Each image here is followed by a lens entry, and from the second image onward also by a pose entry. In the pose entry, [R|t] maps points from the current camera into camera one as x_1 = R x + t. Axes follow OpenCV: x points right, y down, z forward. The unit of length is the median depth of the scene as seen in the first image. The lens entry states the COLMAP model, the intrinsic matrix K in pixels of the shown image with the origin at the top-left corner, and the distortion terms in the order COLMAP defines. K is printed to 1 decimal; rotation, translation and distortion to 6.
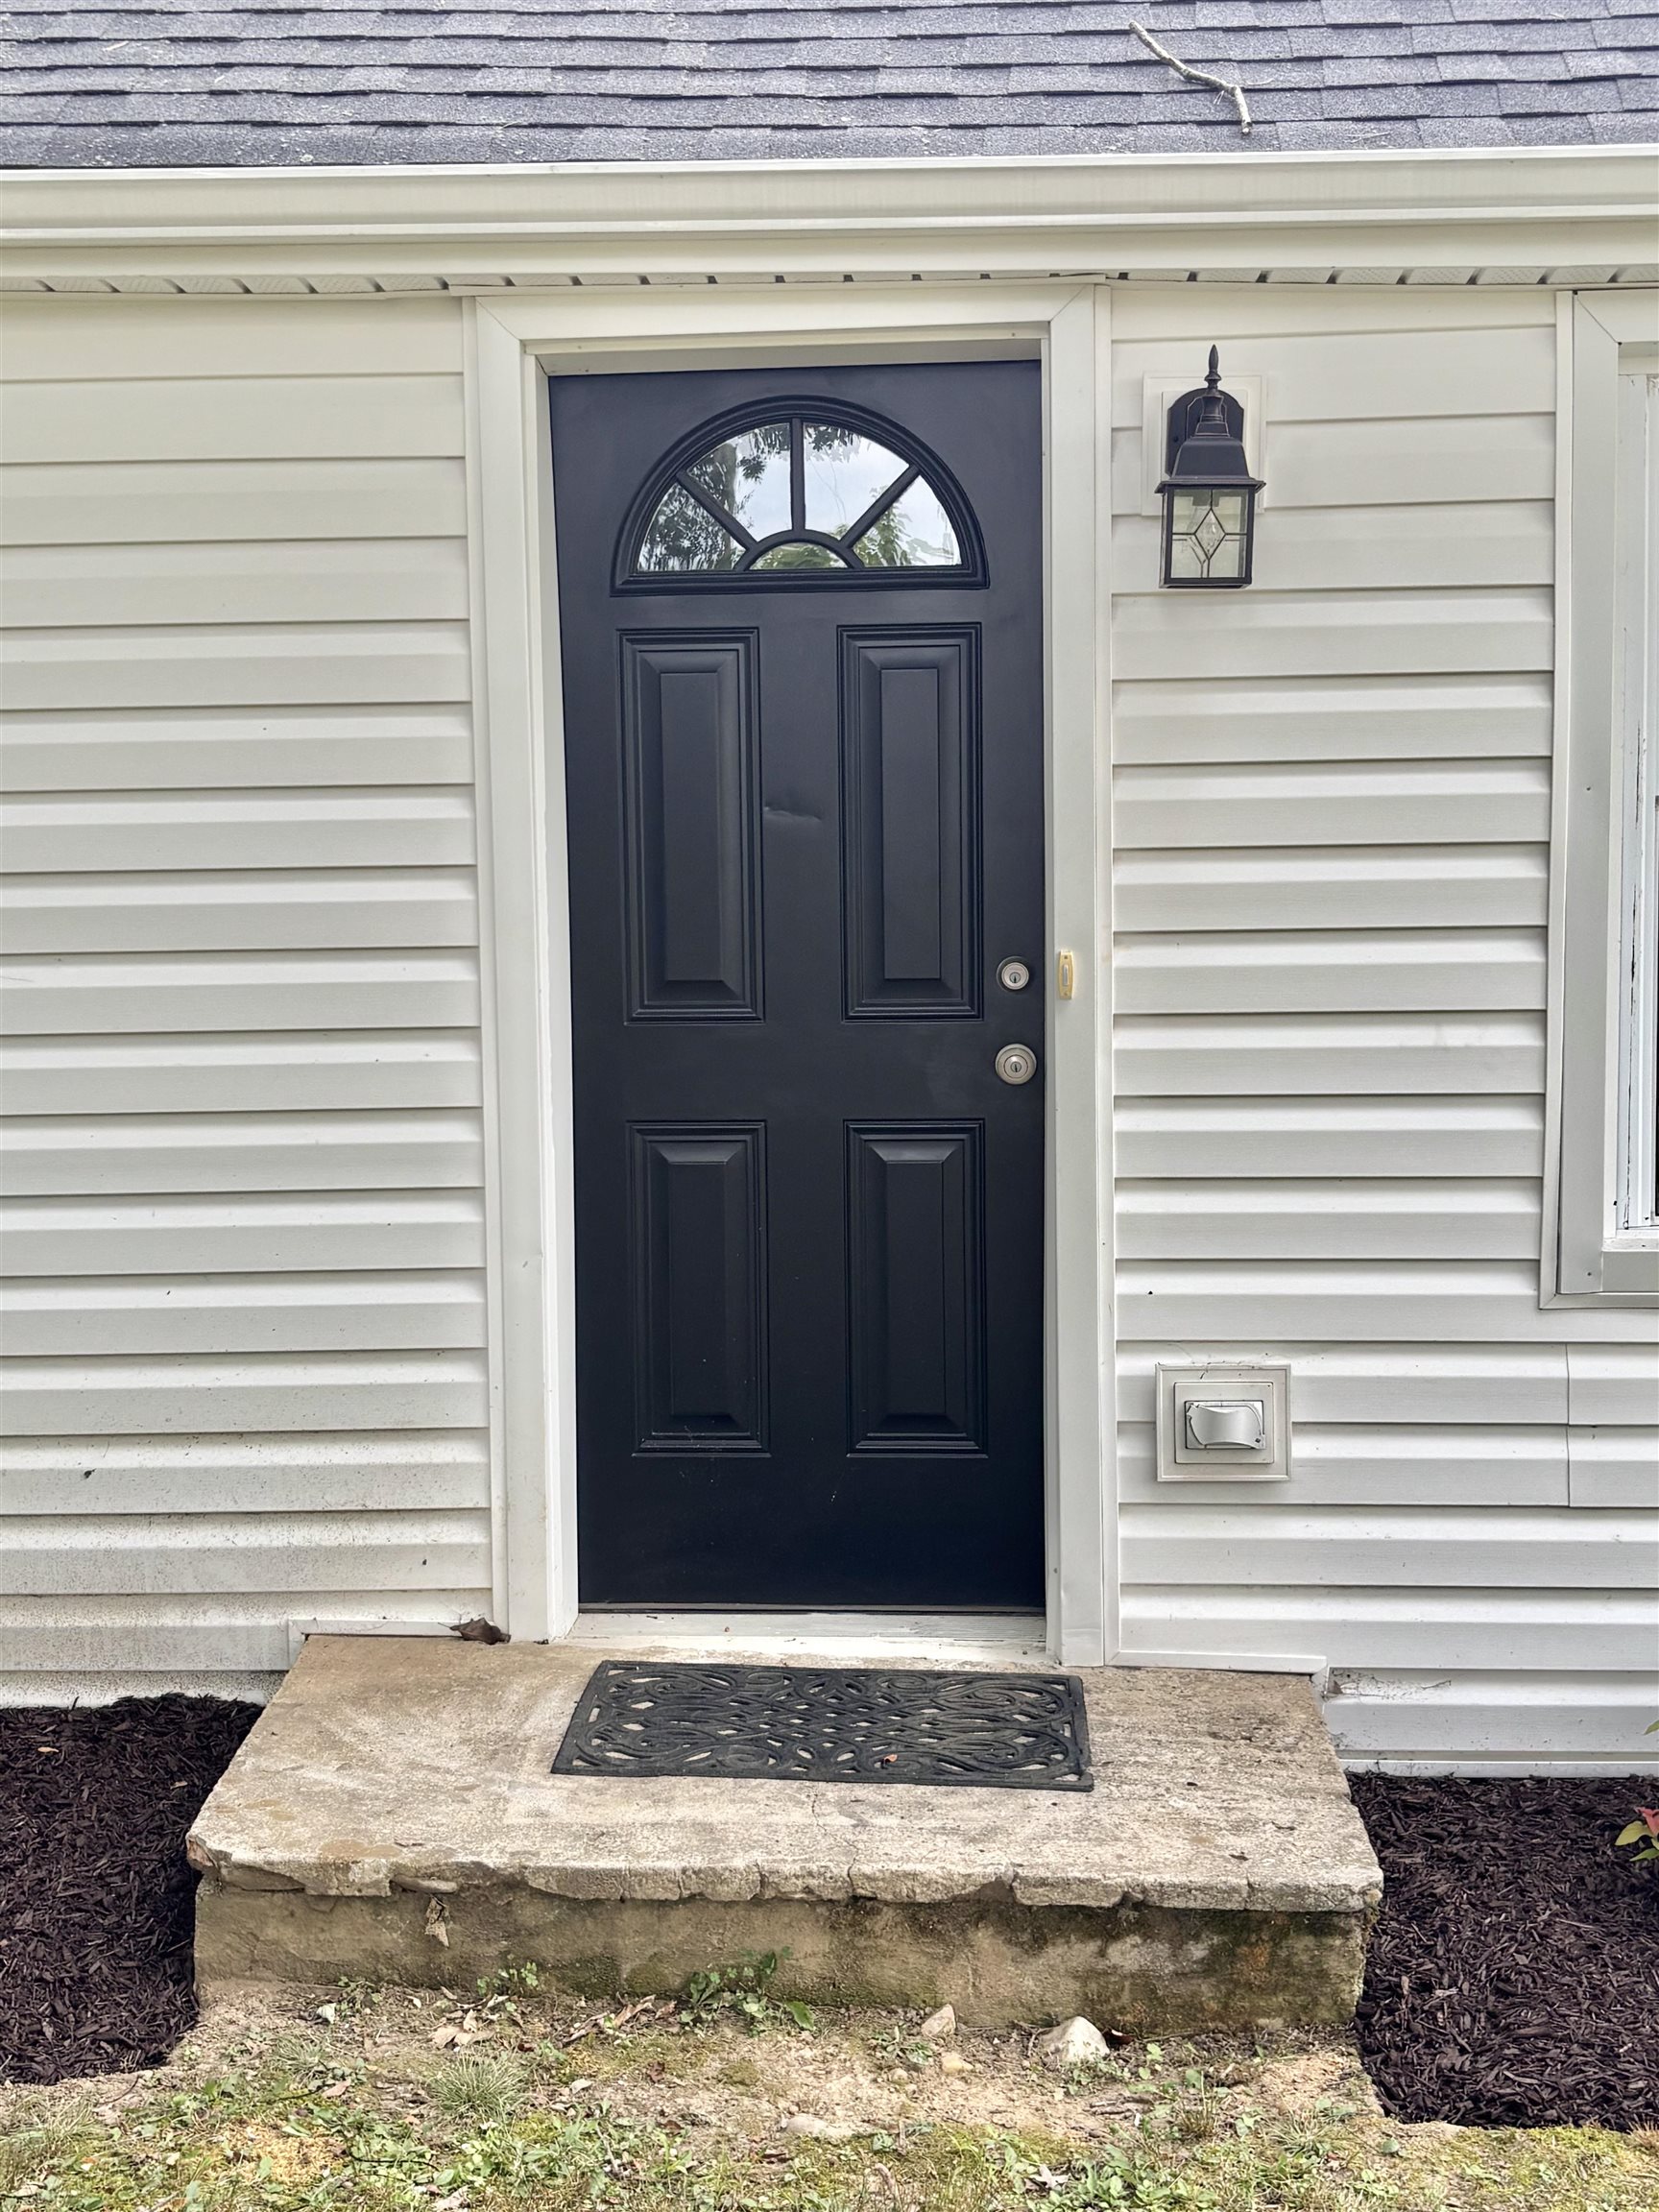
lens RADIAL K [[2663.7, 0, 825.2], [0, 2663.7, 1112.0], [0, 0, 1]] dist [0.031097, 0.000000]
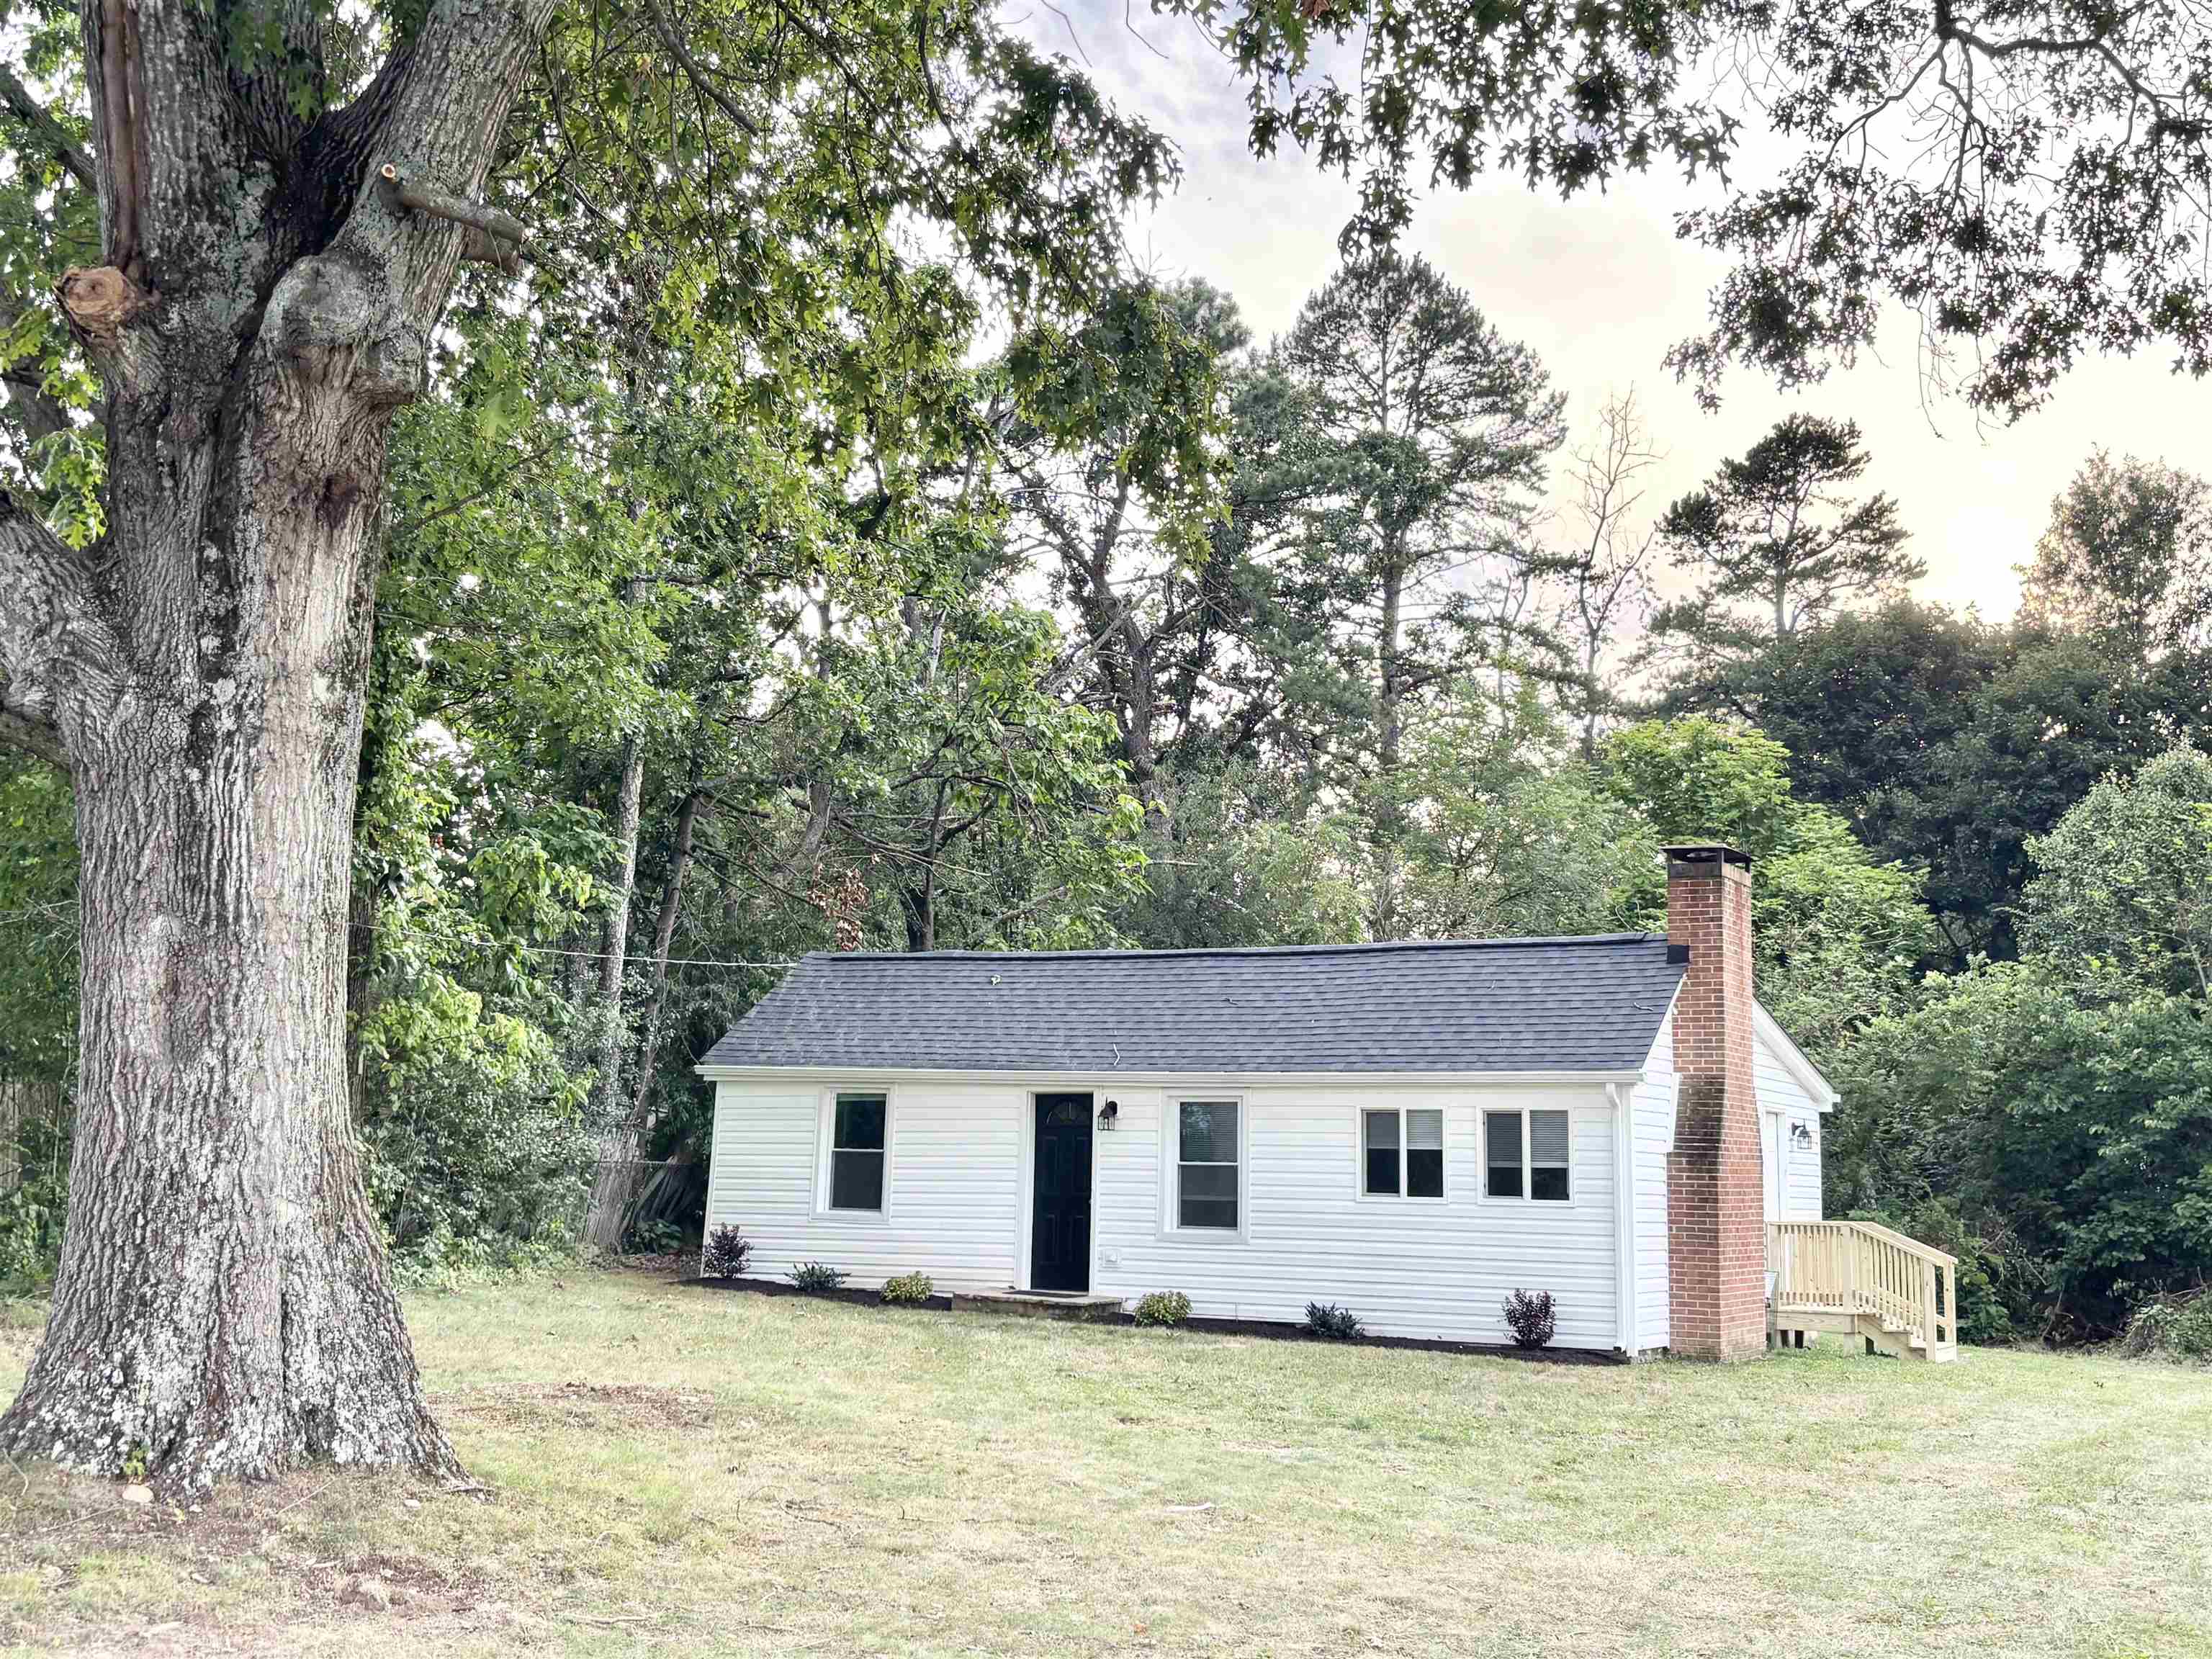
lens RADIAL K [[2507.7, 0, 1061.2], [0, 2507.7, 831.3], [0, 0, 1]] dist [0.006876, 0.000000]
pose [[0.902328, -0.029134, -0.430064, 2.726554], [-0.067466, 0.975872, -0.207661, 0.383746], [0.425737, 0.216393, 0.878591, -4.709389]]
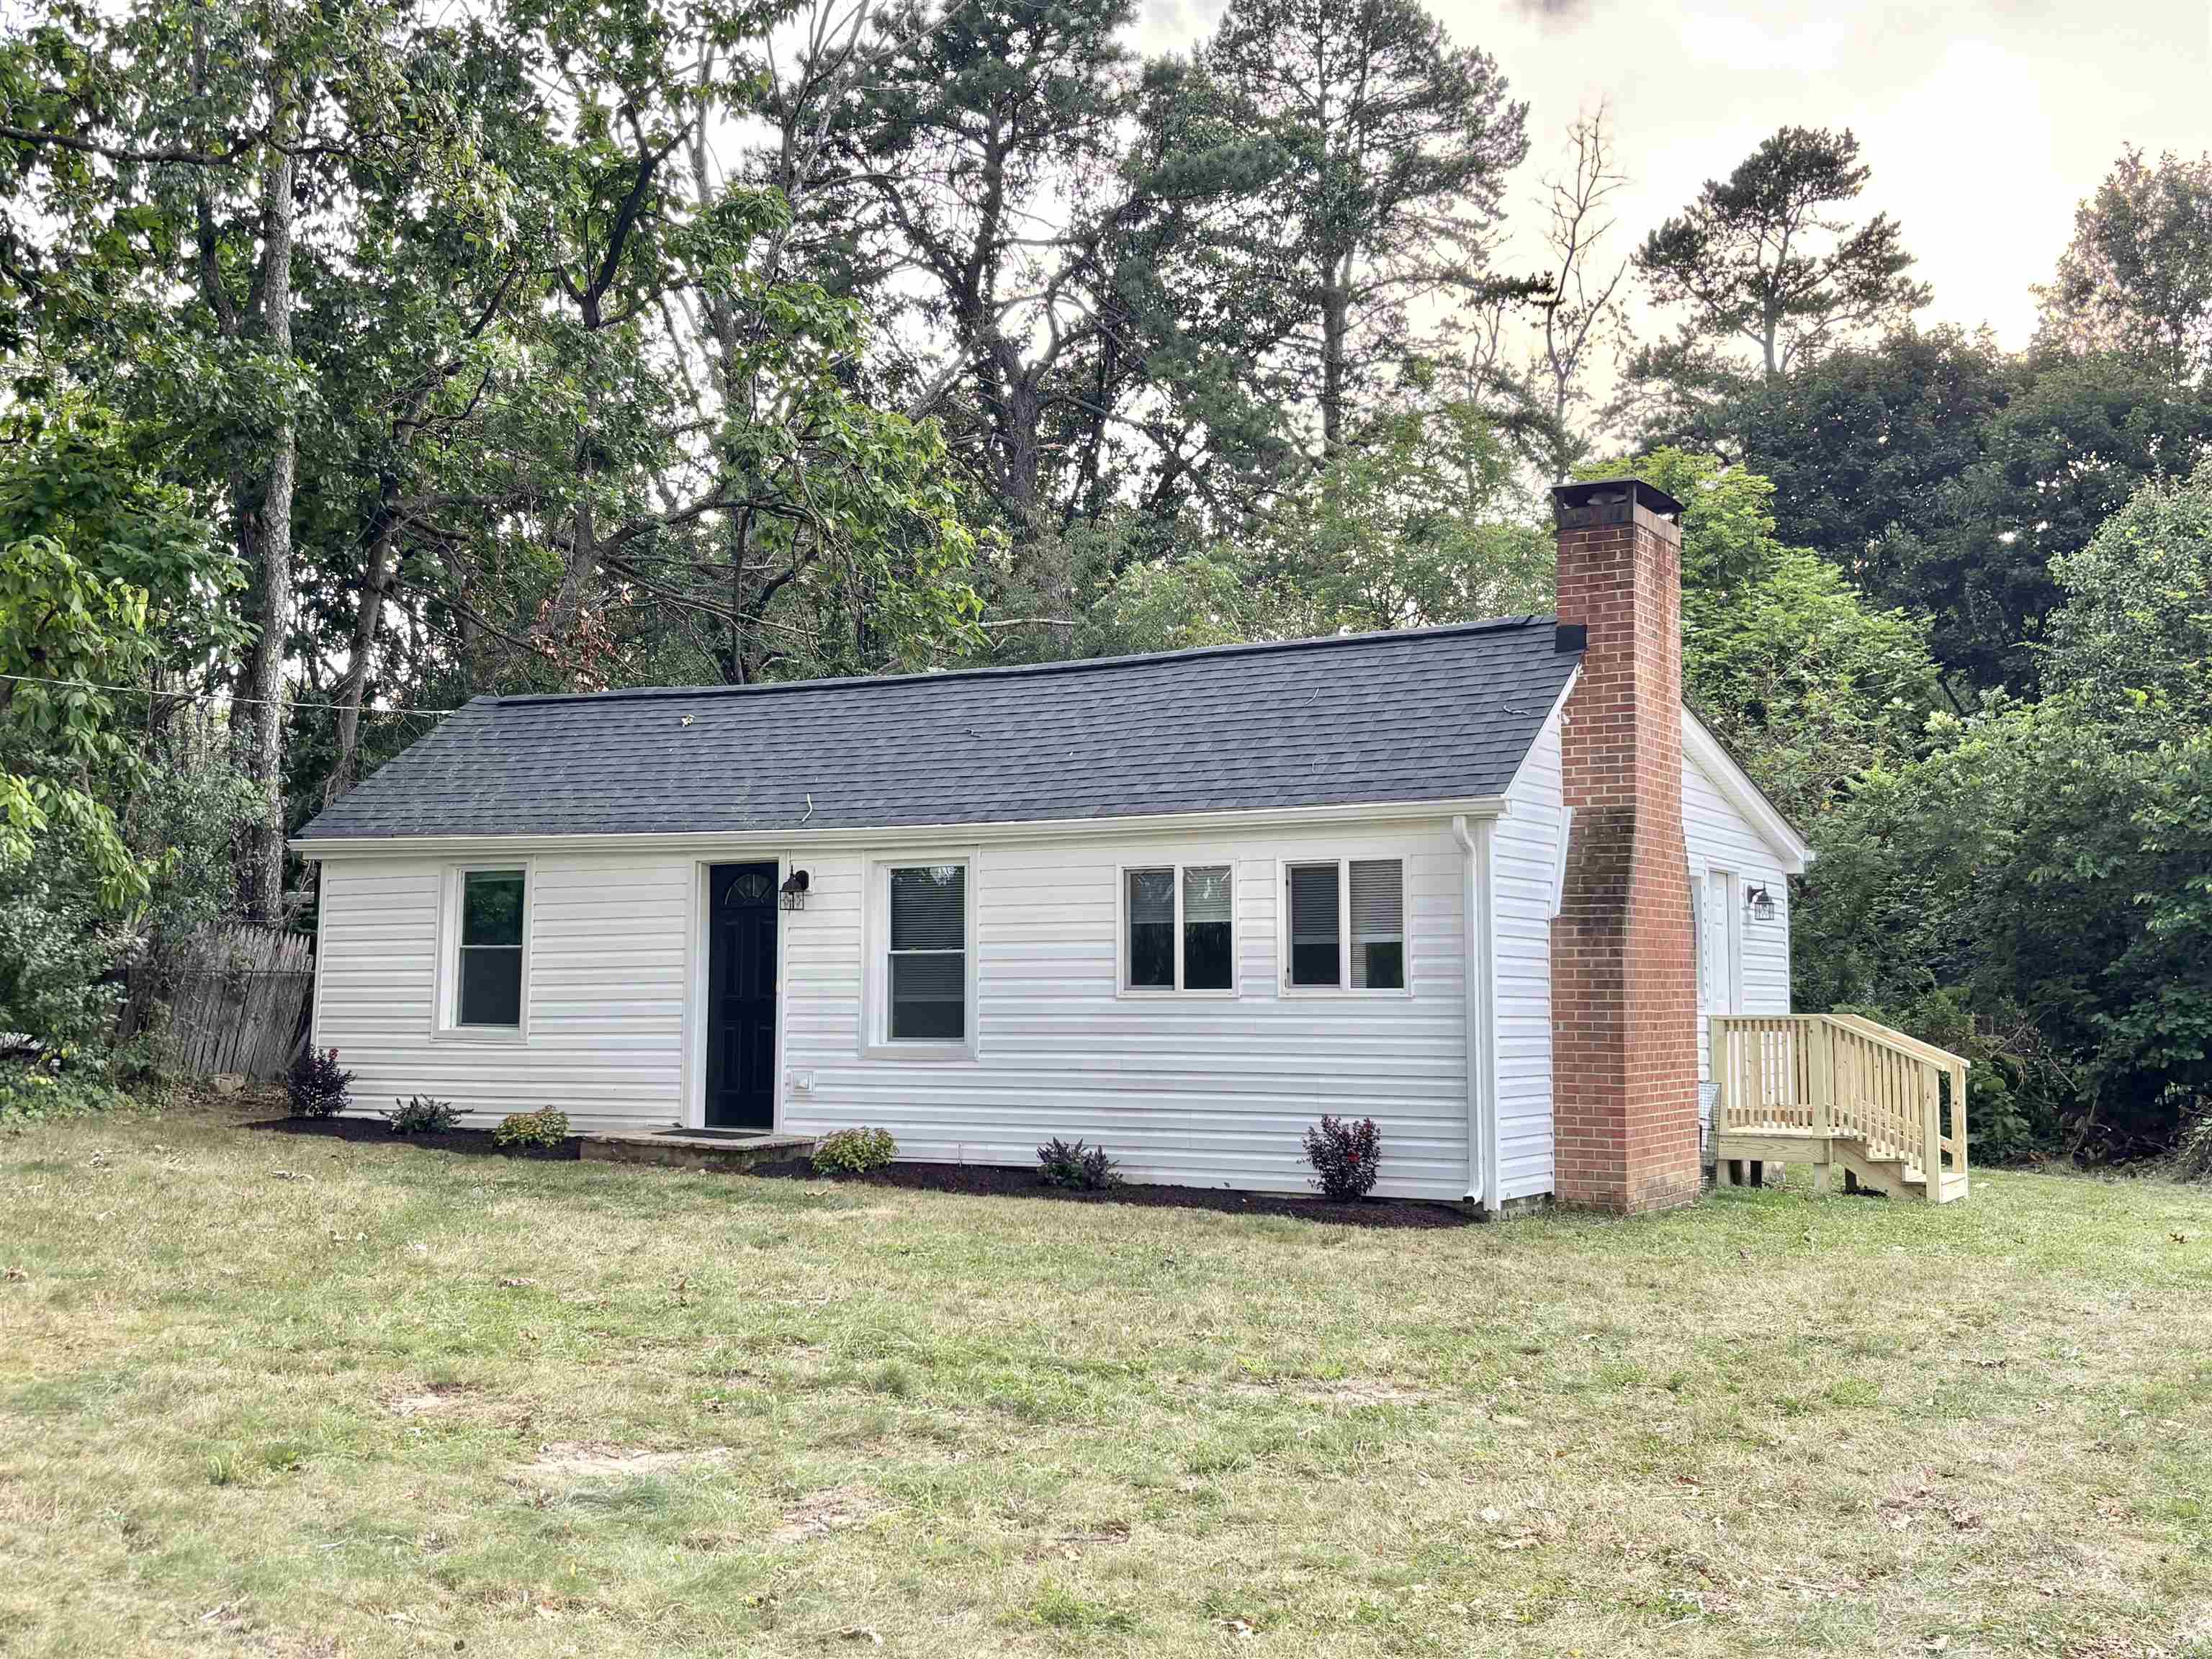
lens RADIAL K [[2389.1, 0, 1085.2], [0, 2389.1, 812.3], [0, 0, 1]] dist [0.016235, 0.000000]
pose [[0.897674, -0.022091, -0.440107, 2.502650], [-0.048961, 0.987559, -0.149434, 0.254614], [0.437933, 0.155691, 0.885424, -2.644340]]
